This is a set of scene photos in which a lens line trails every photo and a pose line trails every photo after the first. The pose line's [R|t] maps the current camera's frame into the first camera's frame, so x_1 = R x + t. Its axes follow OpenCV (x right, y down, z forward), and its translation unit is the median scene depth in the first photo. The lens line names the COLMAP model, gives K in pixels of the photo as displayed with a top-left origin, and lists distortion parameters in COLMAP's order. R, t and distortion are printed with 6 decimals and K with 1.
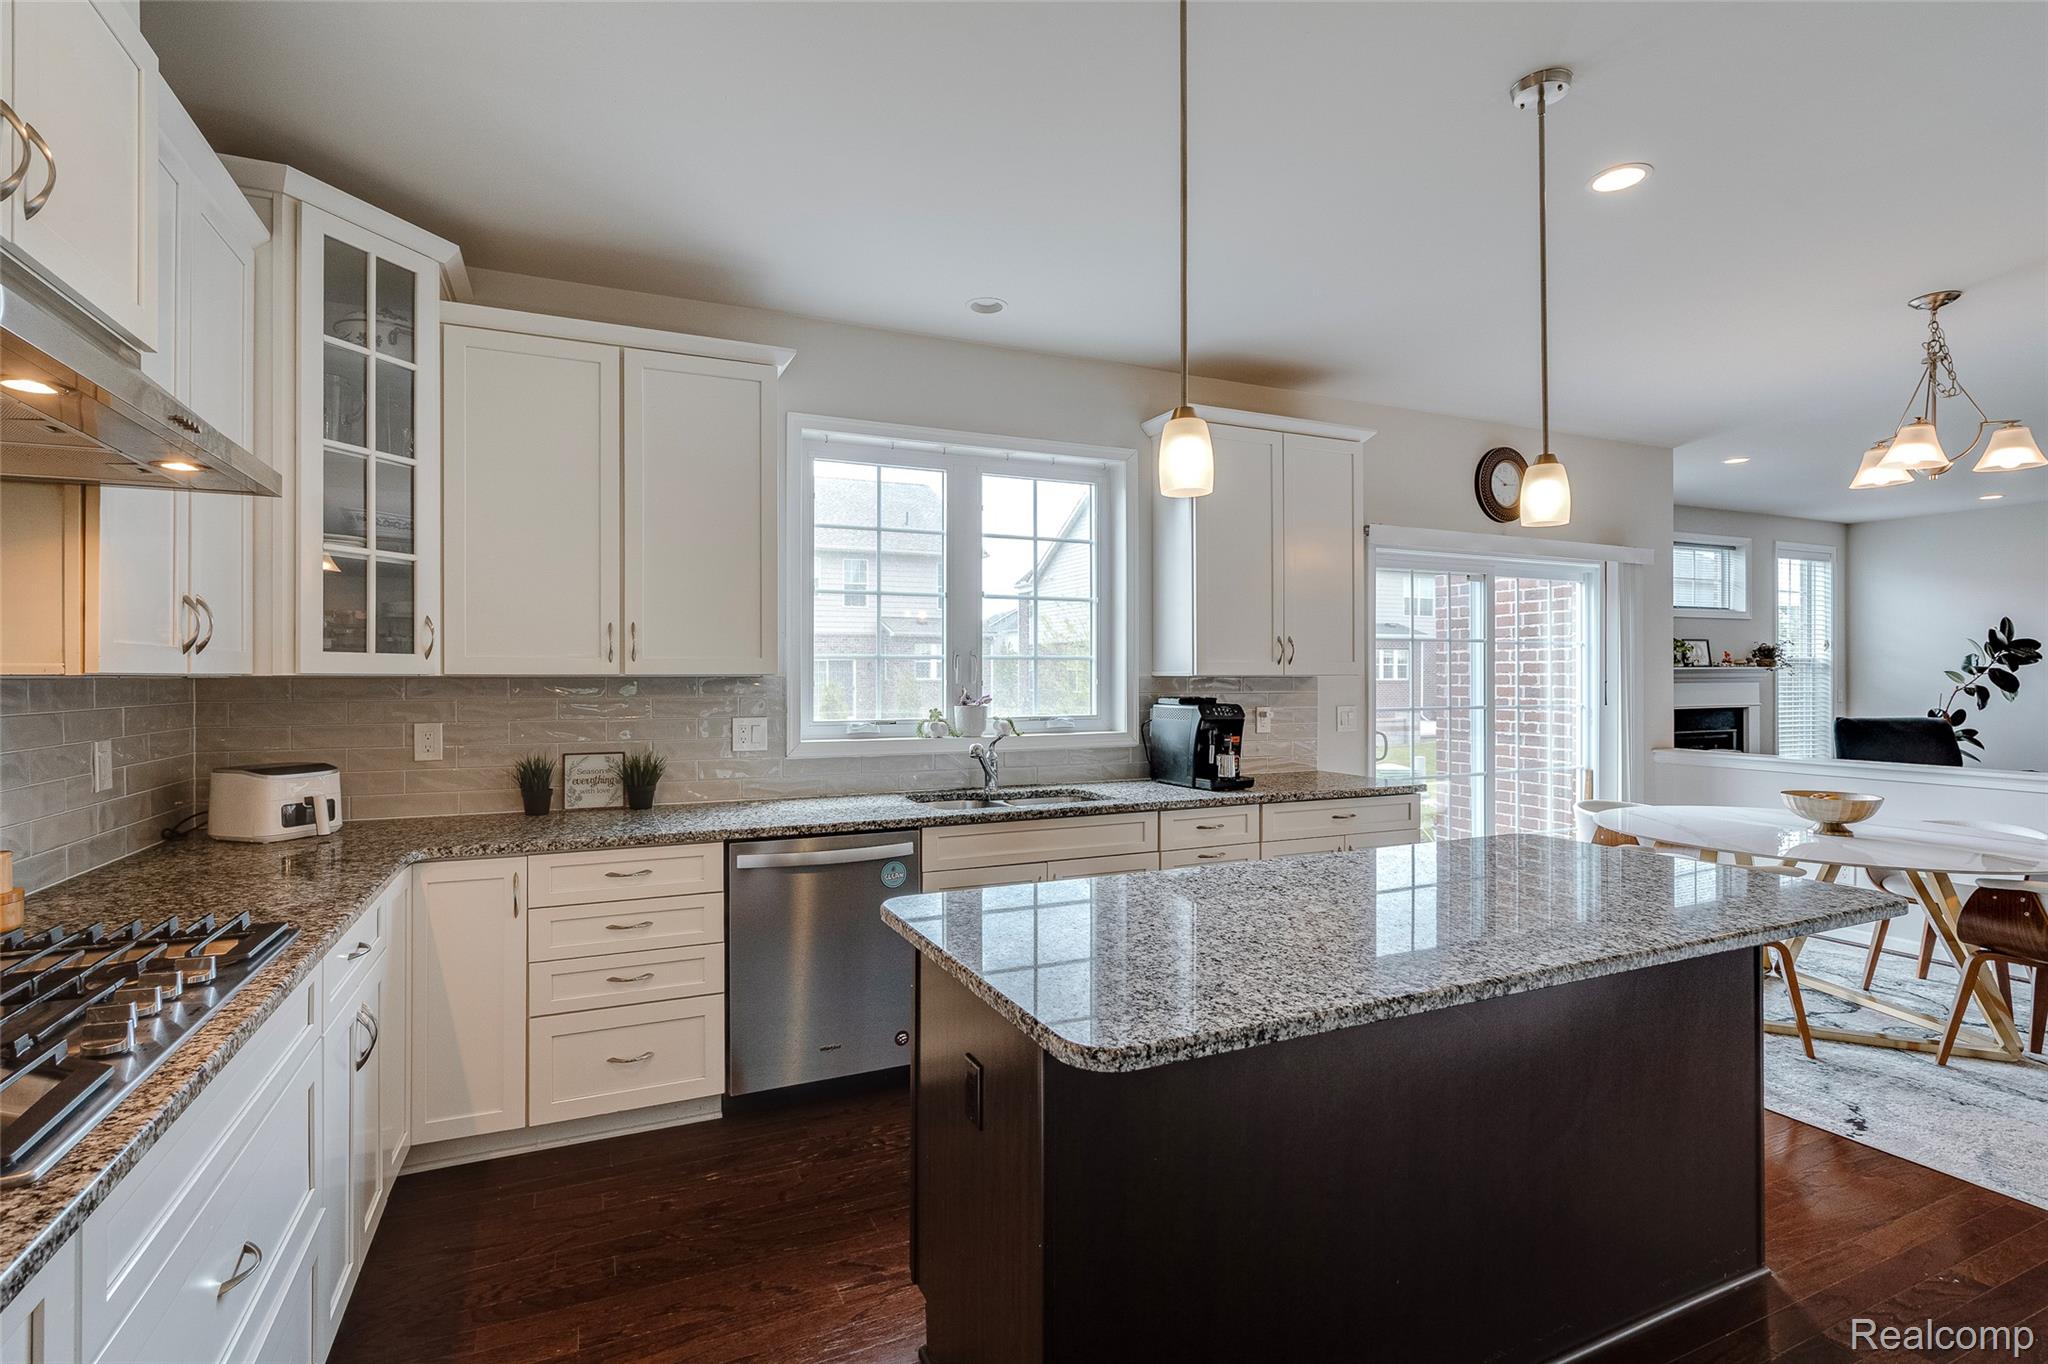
lens RADIAL K [[943.9, 0, 1018.3], [0, 943.9, 678.5], [0, 0, 1]] dist [-0.004499, 0.001085]
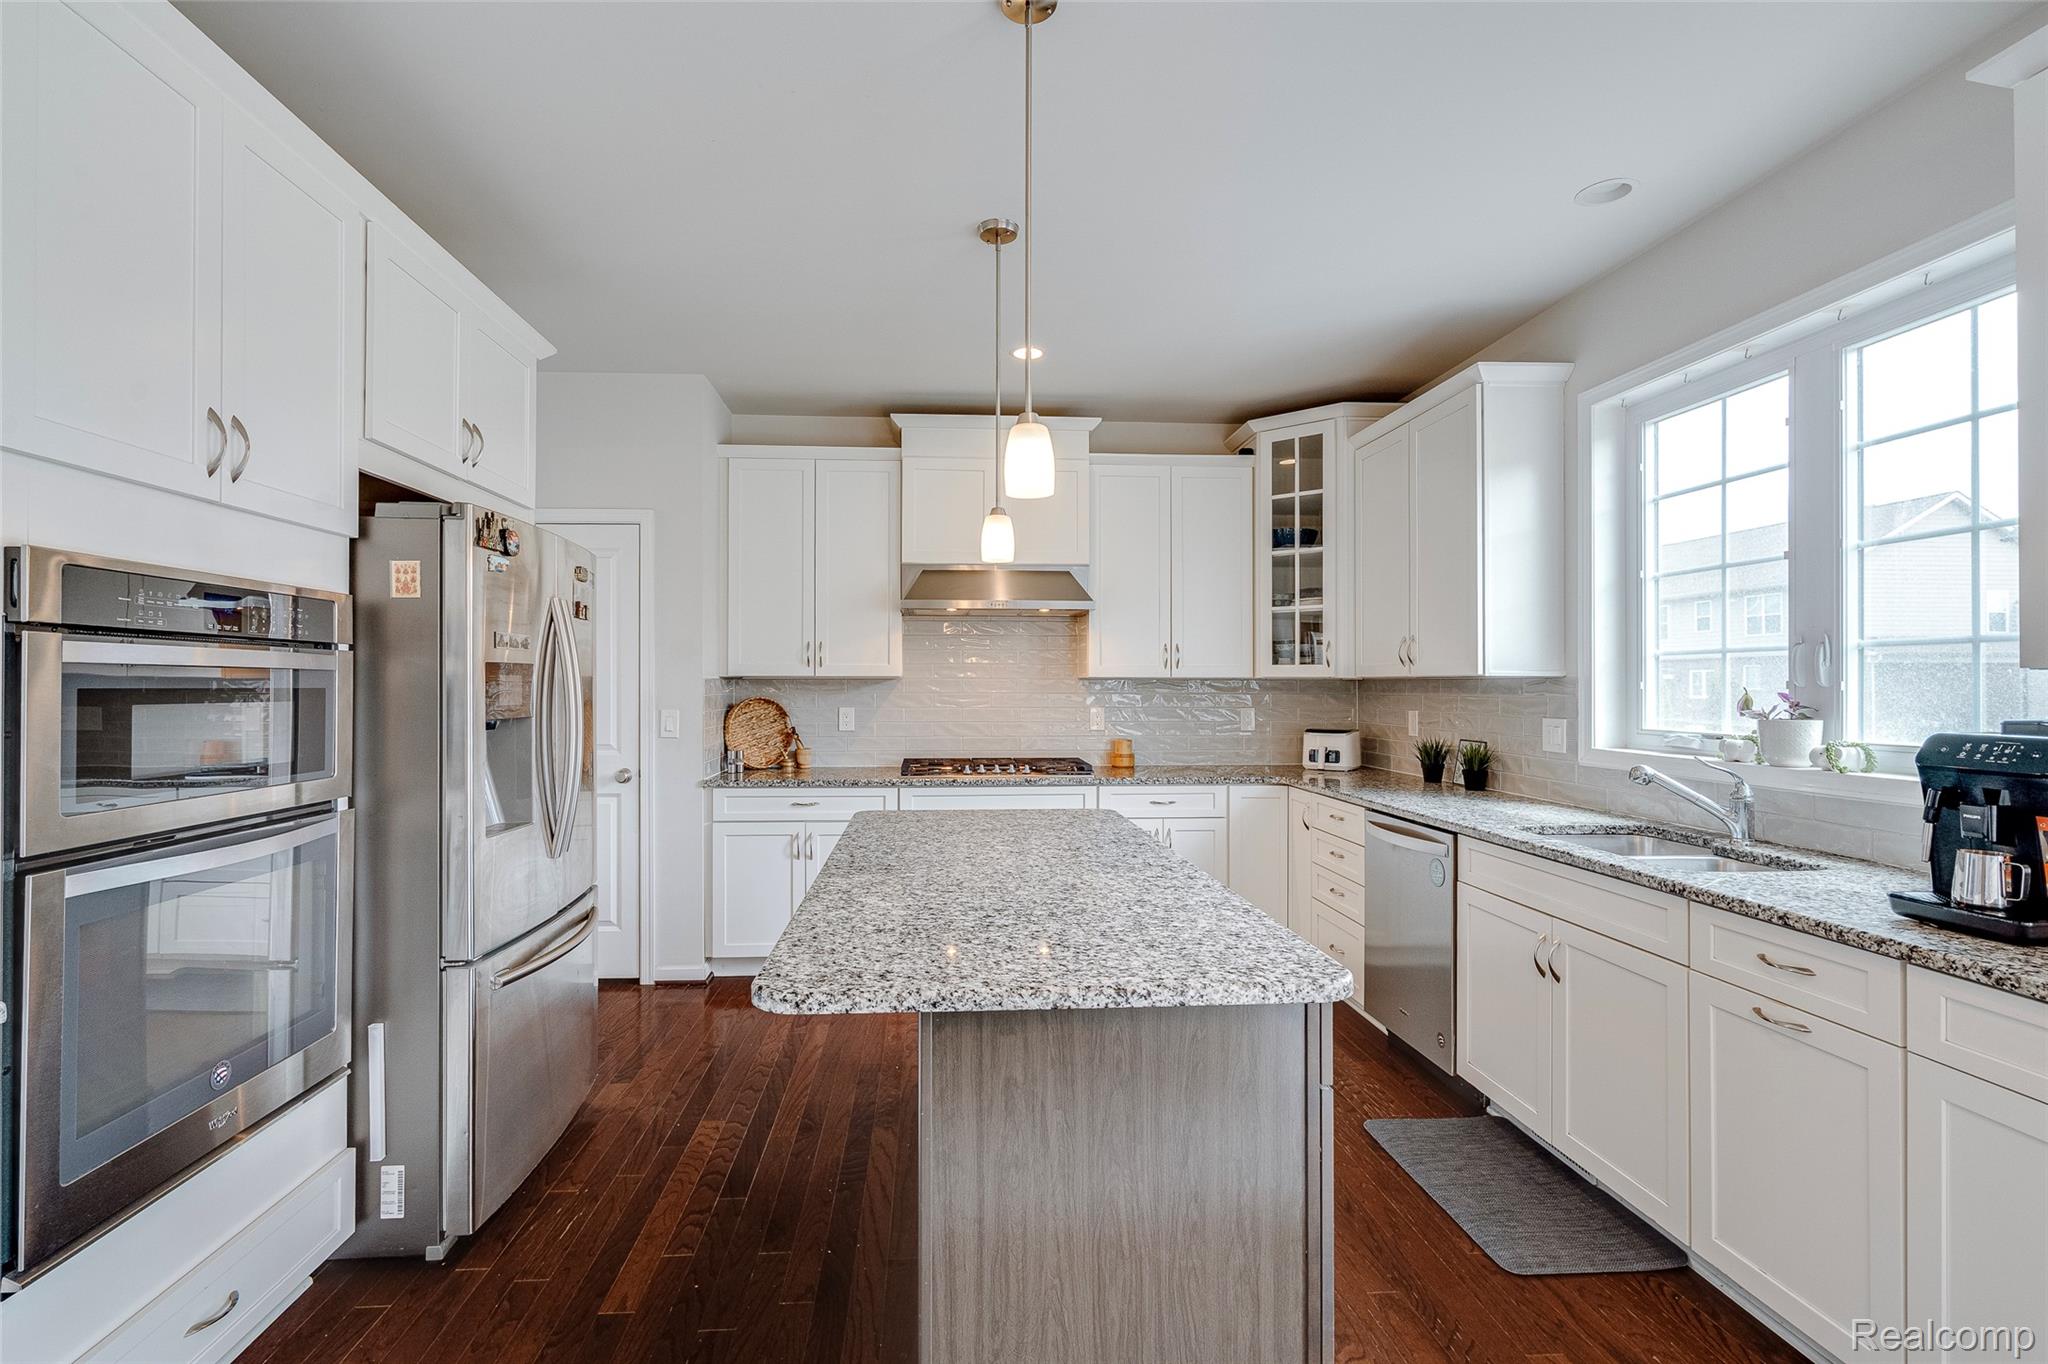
lens RADIAL K [[943.9, 0, 991.5], [0, 943.9, 675.7], [0, 0, 1]] dist [-0.004499, 0.001085]
pose [[-0.349043, -0.003465, -0.937100, 0.817178], [0.002338, 0.999987, -0.004568, -0.000010], [0.937104, -0.003785, -0.349030, 0.759415]]
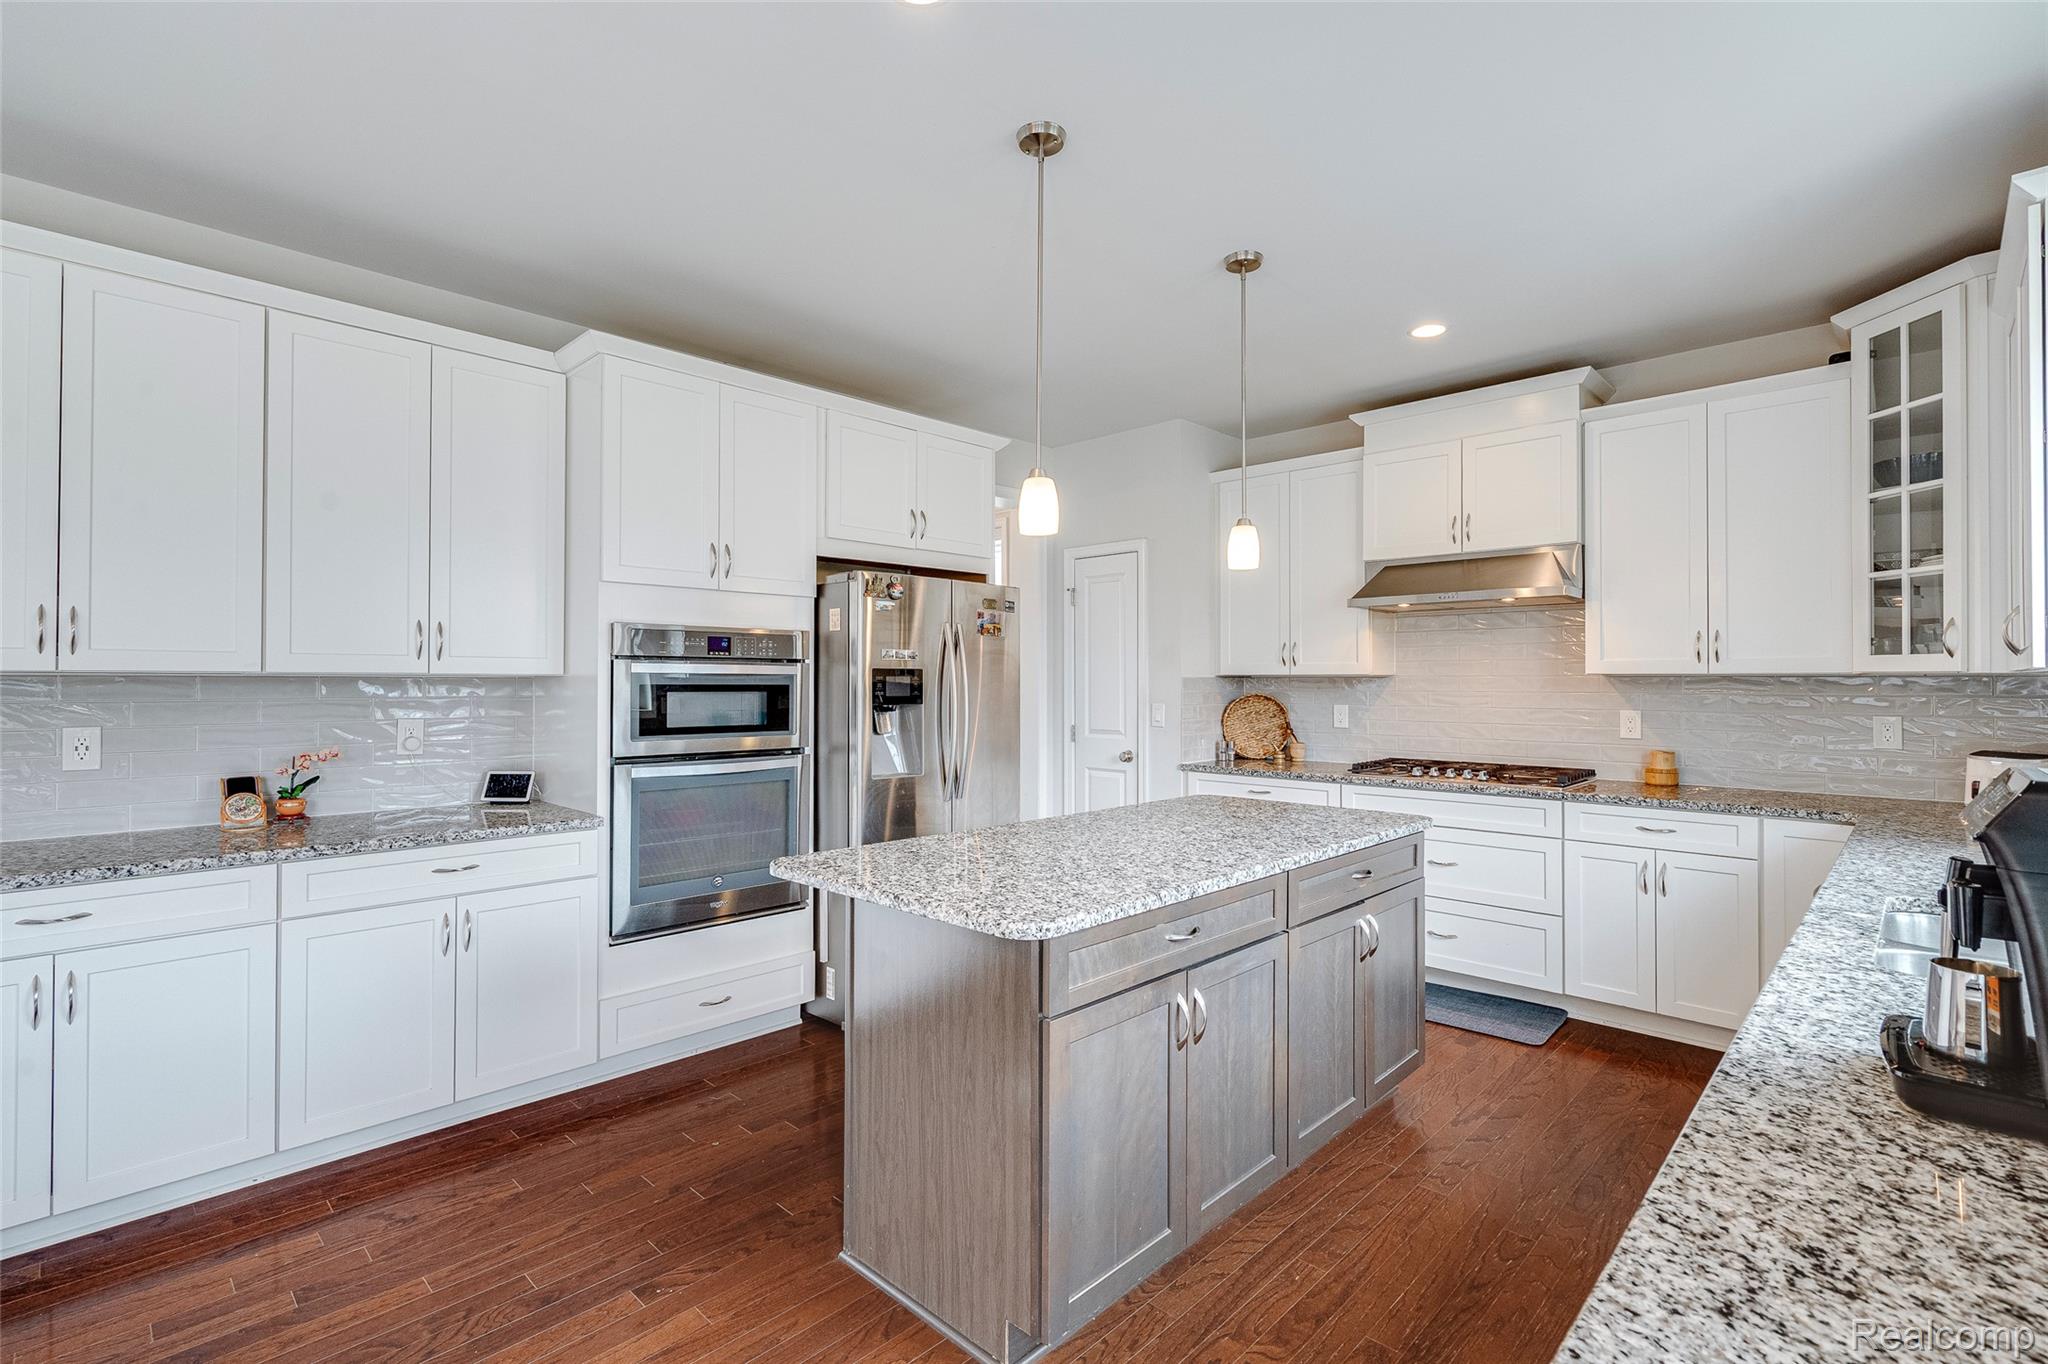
lens RADIAL K [[943.9, 0, 1000.2], [0, 943.9, 670.3], [0, 0, 1]] dist [-0.004499, 0.001085]
pose [[-0.933004, 0.000270, -0.359867, 0.585238], [0.004286, 0.999937, -0.010362, 0.000363], [0.359841, -0.011210, -0.932946, 1.199724]]
